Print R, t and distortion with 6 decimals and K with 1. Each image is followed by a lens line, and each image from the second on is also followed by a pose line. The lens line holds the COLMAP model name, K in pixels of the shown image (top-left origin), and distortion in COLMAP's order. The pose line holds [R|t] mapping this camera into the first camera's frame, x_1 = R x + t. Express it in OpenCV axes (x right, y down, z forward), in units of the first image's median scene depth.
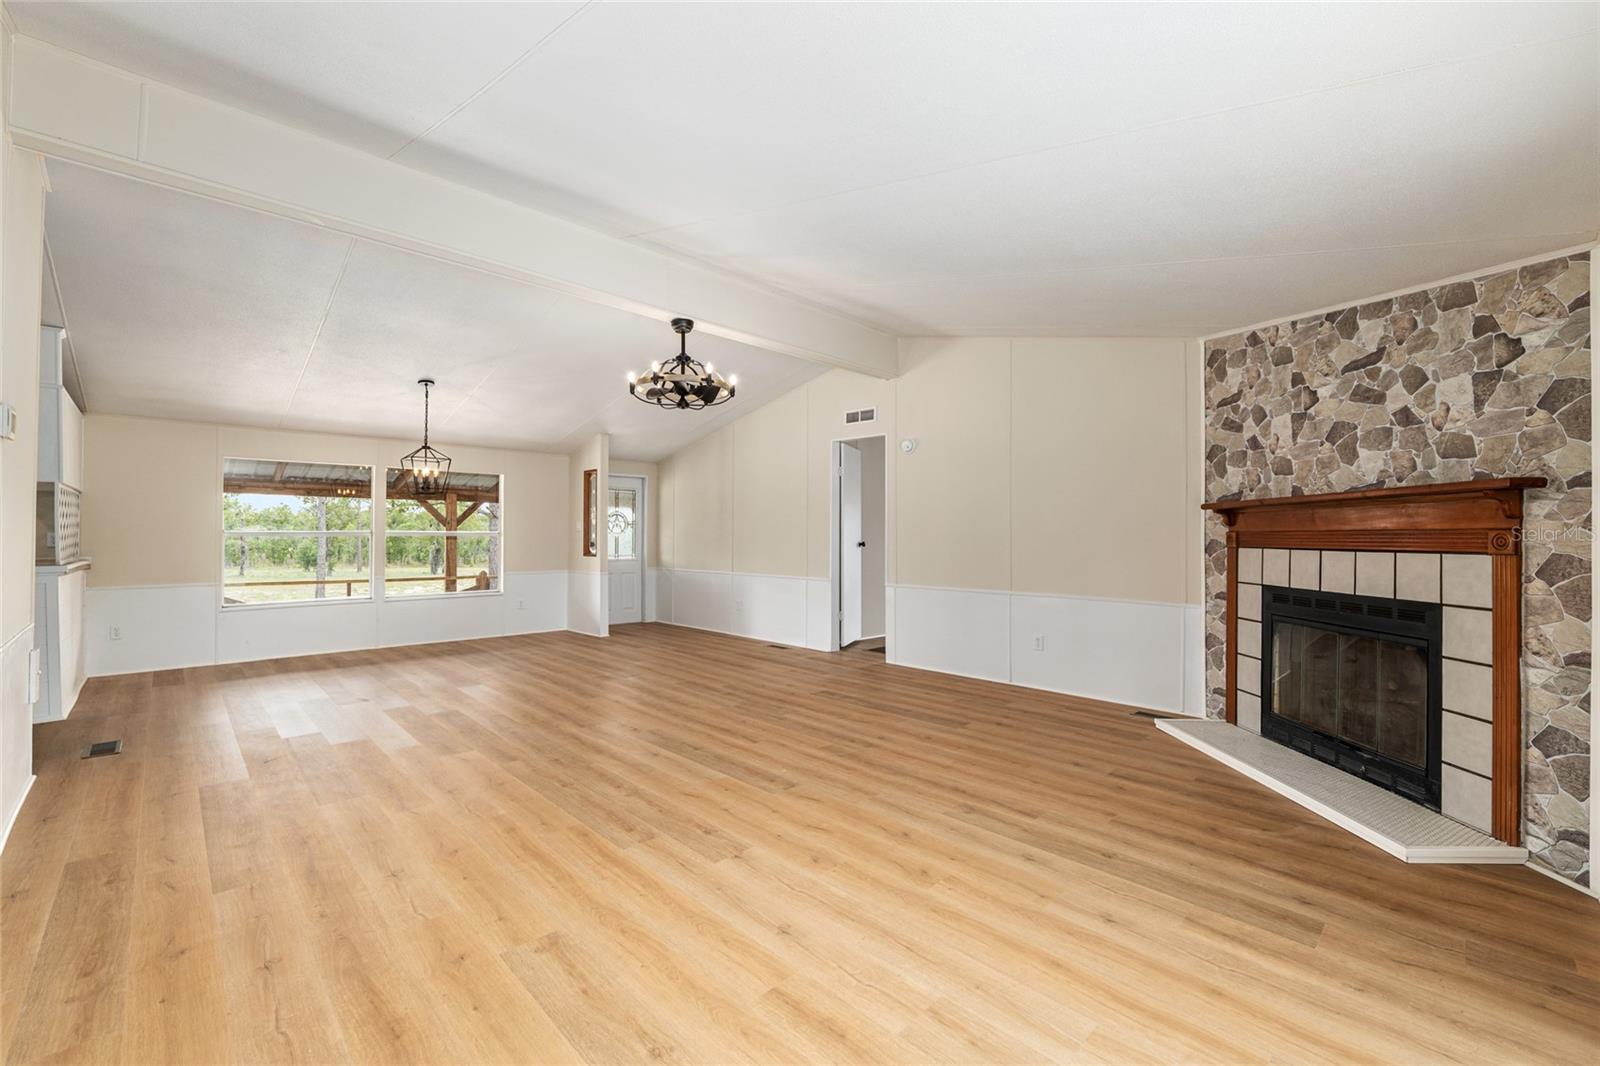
lens RADIAL K [[658.8, 0, 796.0], [0, 658.8, 528.2], [0, 0, 1]] dist [-0.011979, -0.000236]
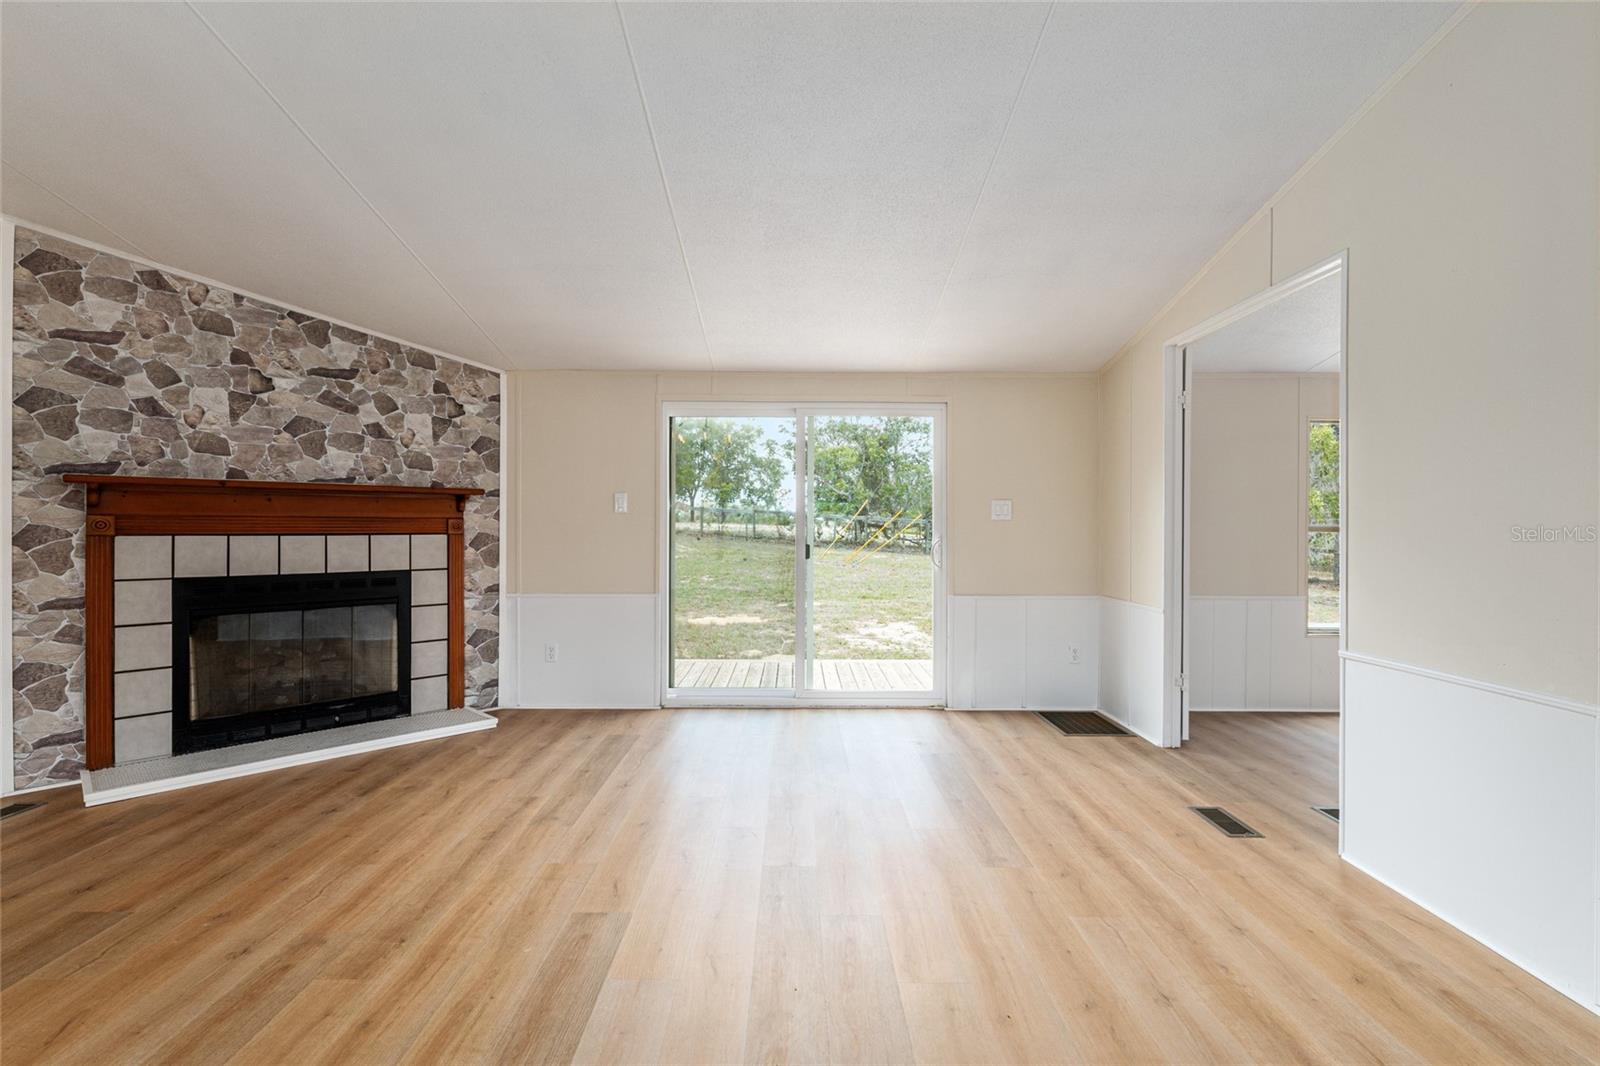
lens RADIAL K [[733.2, 0, 795.3], [0, 733.2, 526.8], [0, 0, 1]] dist [-0.000490, -0.000119]
pose [[-0.719419, -0.009817, 0.694507, -0.588124], [-0.016664, 0.999856, -0.003128, 0.010153], [-0.694377, -0.013823, -0.719479, 1.257432]]
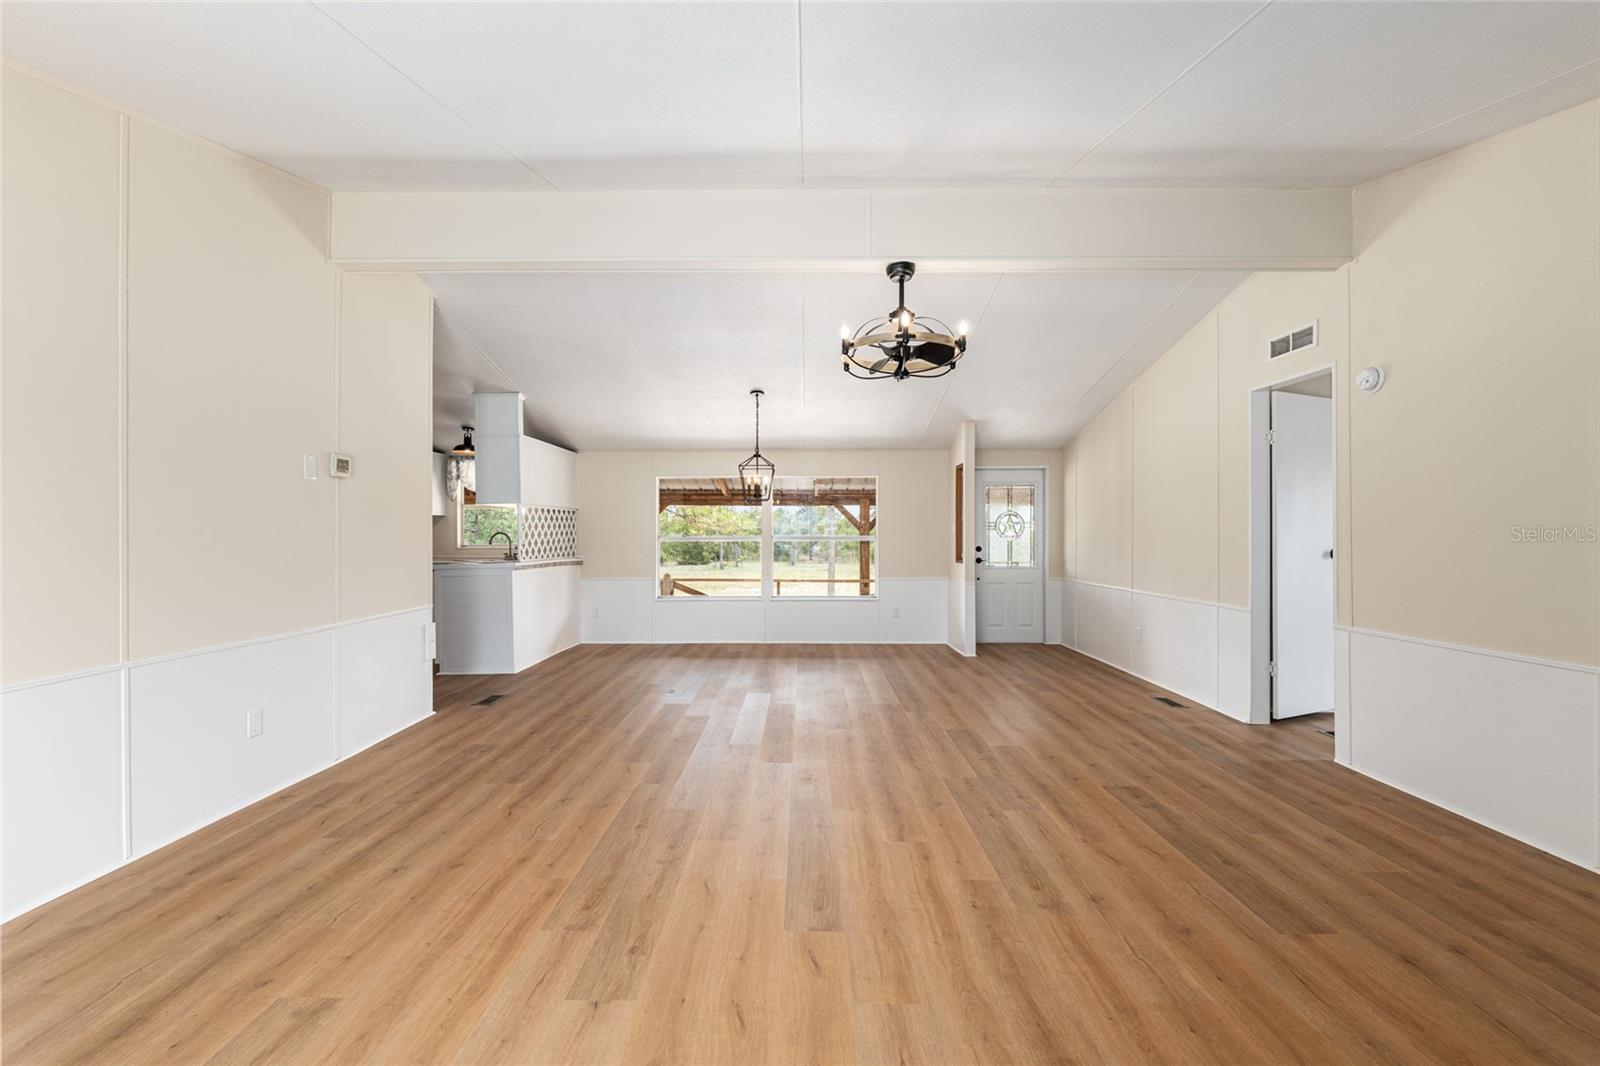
lens RADIAL K [[689.7, 0, 795.8], [0, 689.7, 534.8], [0, 0, 1]] dist [-0.003840, -0.000312]
pose [[0.710778, -0.004945, -0.703399, 0.417752], [0.011565, 0.999922, 0.004657, -0.004698], [0.703321, -0.011445, 0.710780, 0.448307]]
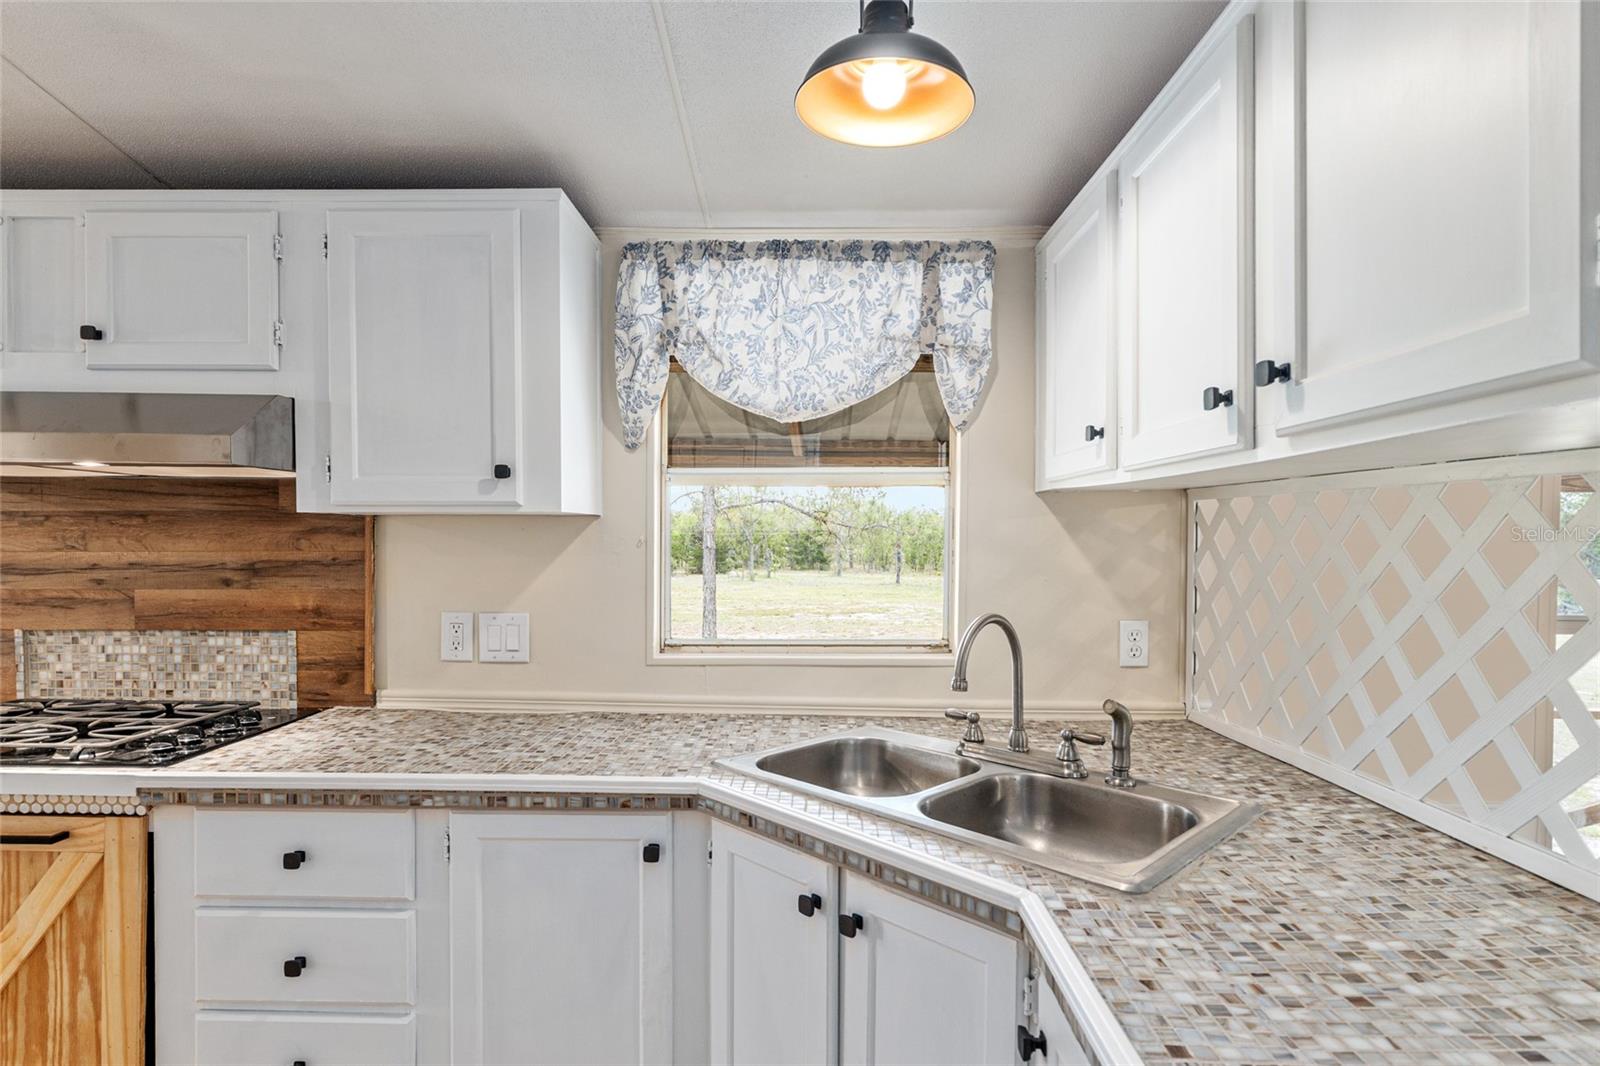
lens RADIAL K [[841.6, 0, 799.6], [0, 841.6, 552.9], [0, 0, 1]] dist [0.002676, -0.001859]
pose [[0.703445, 0.016633, -0.710555, -1.511198], [0.002841, 0.999652, 0.026212, -0.060396], [0.710744, -0.020457, 0.703153, 0.930220]]
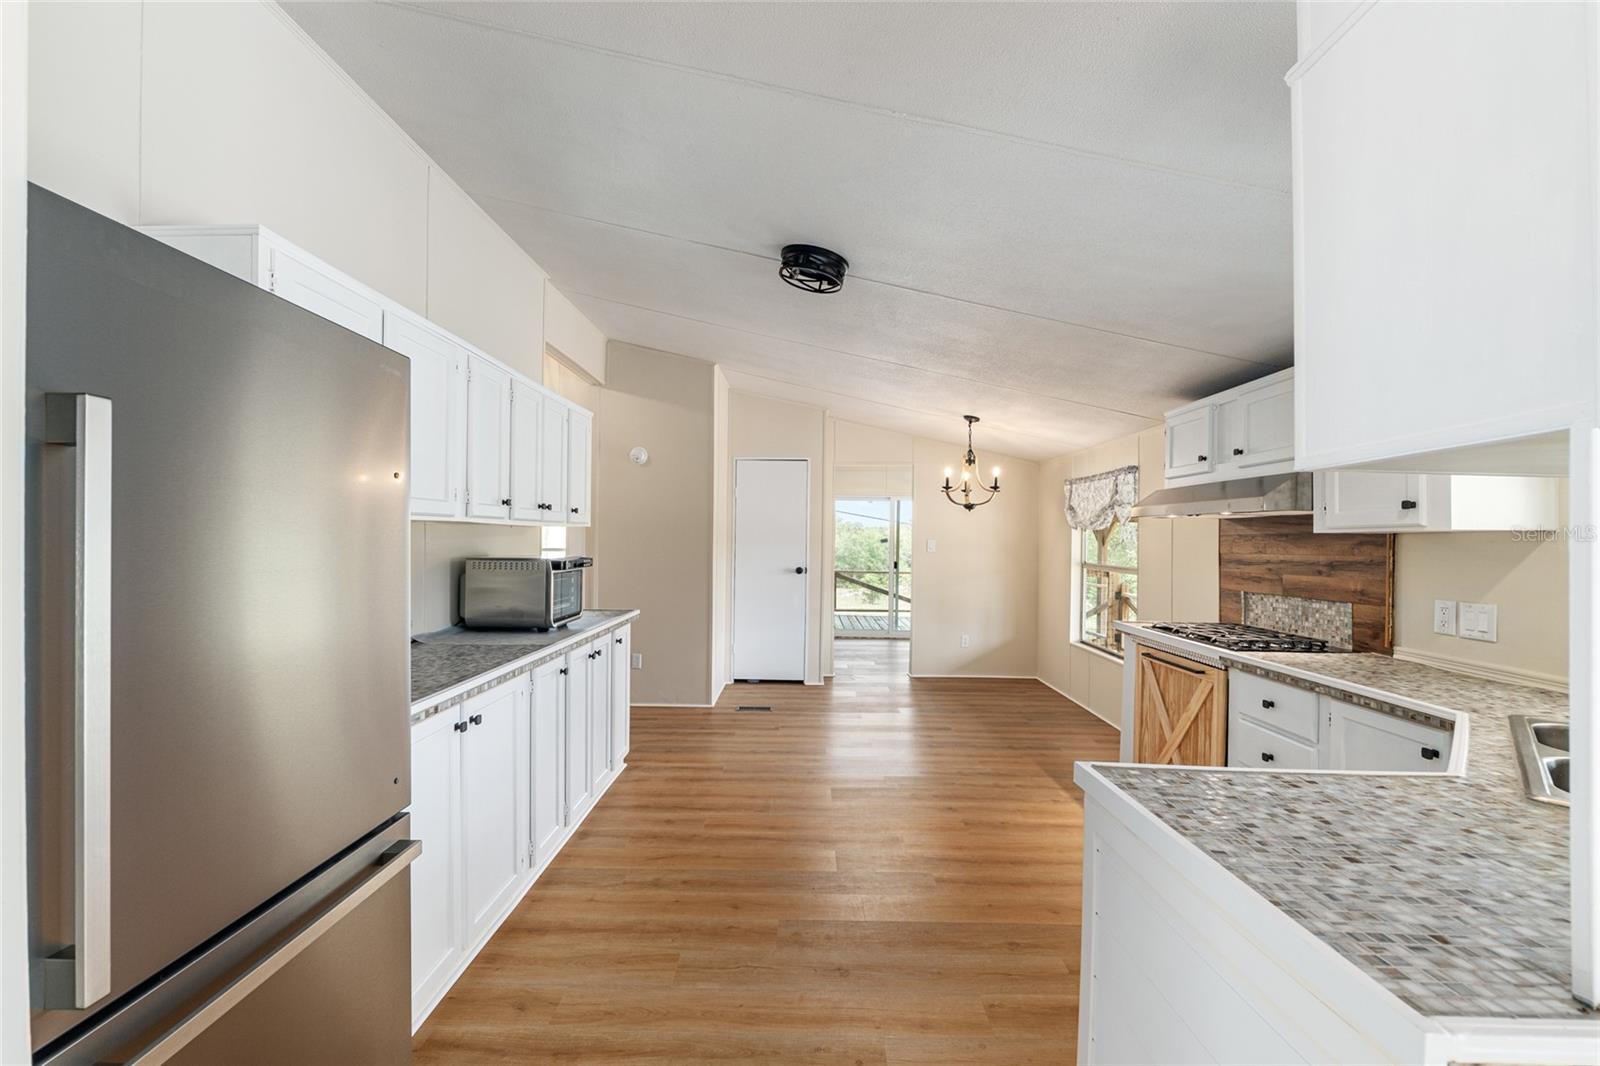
lens RADIAL K [[675.9, 0, 795.1], [0, 675.9, 537.8], [0, 0, 1]] dist [-0.008699, -0.000098]
pose [[-0.708063, -0.012320, -0.706042, -1.123516], [-0.004240, 0.999904, -0.013196, -0.054456], [0.706137, -0.006351, -0.708047, 1.216437]]
